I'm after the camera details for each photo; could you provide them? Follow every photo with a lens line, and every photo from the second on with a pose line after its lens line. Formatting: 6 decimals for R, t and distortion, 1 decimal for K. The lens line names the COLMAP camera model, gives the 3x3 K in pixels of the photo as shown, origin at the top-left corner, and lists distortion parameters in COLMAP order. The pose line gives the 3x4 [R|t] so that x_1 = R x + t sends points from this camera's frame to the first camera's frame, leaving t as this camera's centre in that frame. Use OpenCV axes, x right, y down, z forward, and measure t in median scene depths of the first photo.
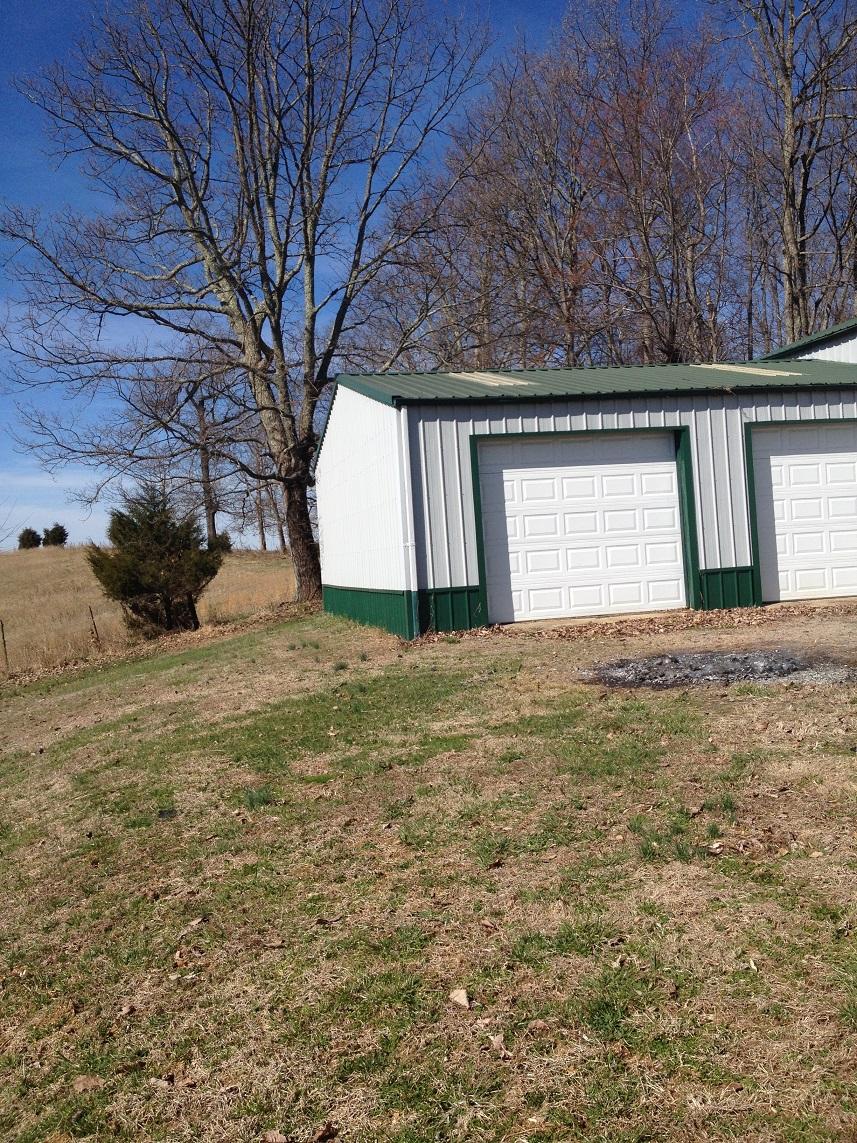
lens RADIAL K [[1063.0, 0, 417.3], [0, 1063.0, 568.3], [0, 0, 1]] dist [0.142337, -0.314368]
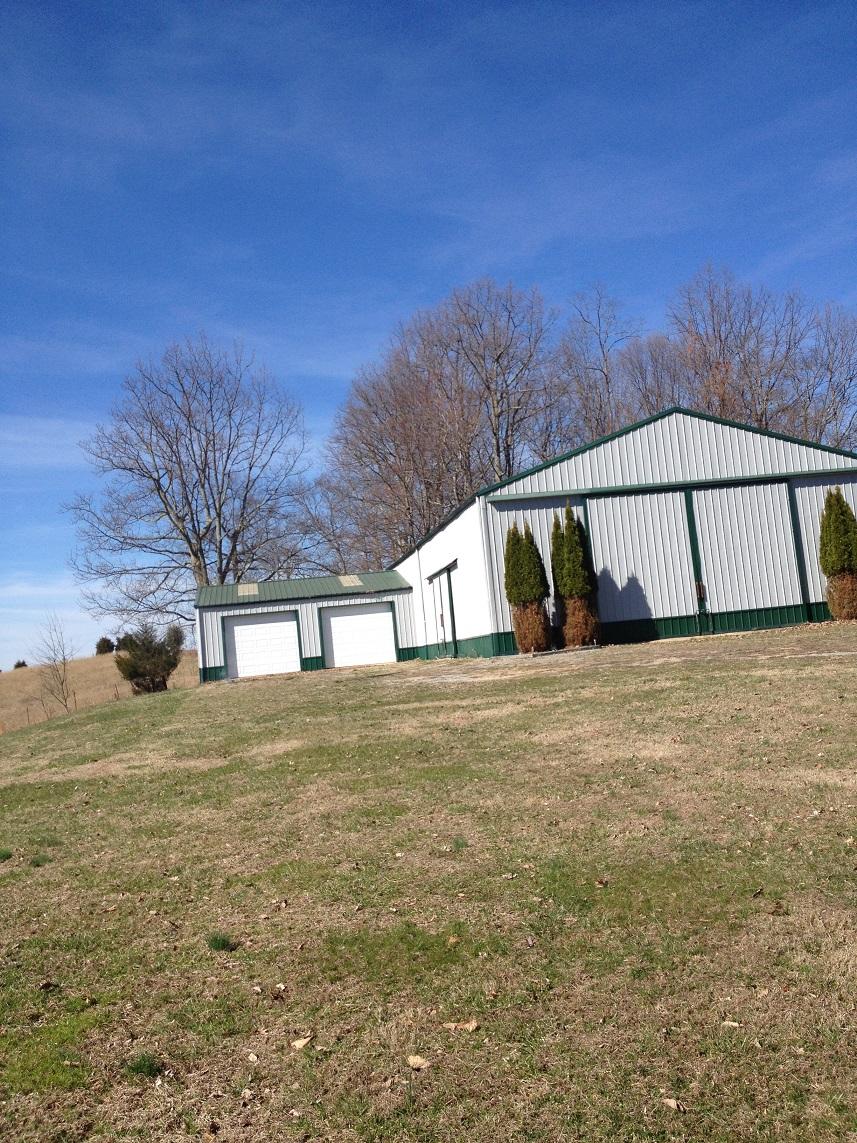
lens RADIAL K [[1063.0, 0, 417.3], [0, 1063.0, 568.3], [0, 0, 1]] dist [0.142337, -0.314368]
pose [[0.997011, -0.038464, -0.067000, 0.774525], [0.032579, 0.995692, -0.086807, 0.021218], [0.070050, 0.084365, 0.993970, -1.905523]]
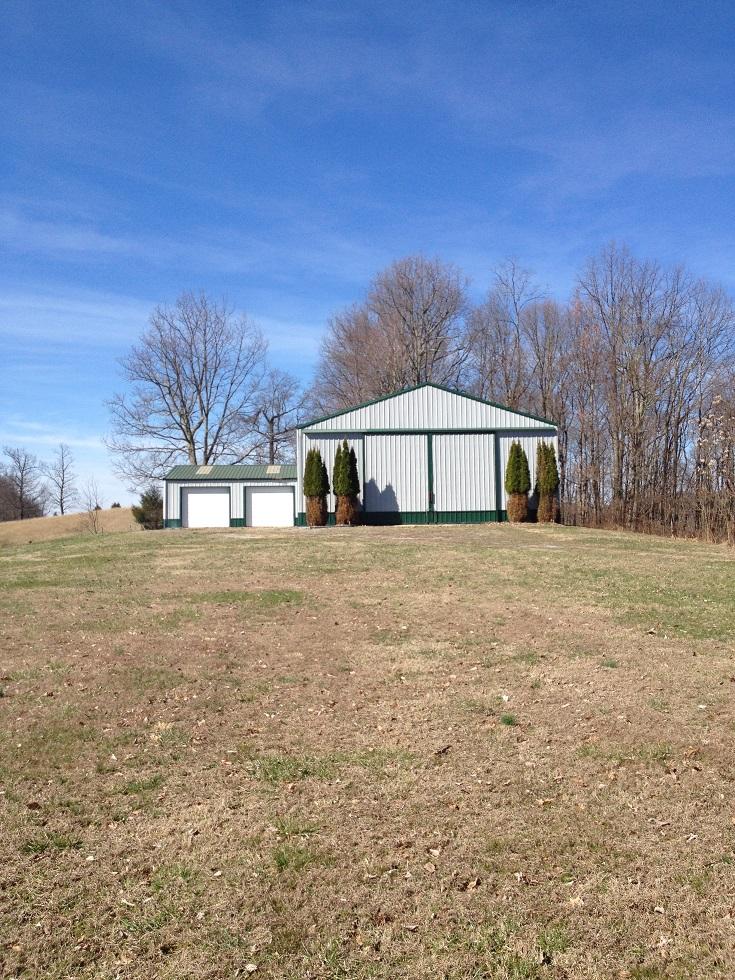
lens RADIAL K [[911.4, 0, 357.9], [0, 911.4, 487.3], [0, 0, 1]] dist [0.142337, -0.314368]
pose [[0.981293, 0.044635, -0.187274, 1.477830], [-0.053333, 0.997707, -0.041663, 0.003273], [0.184985, 0.050871, 0.981424, -2.640569]]
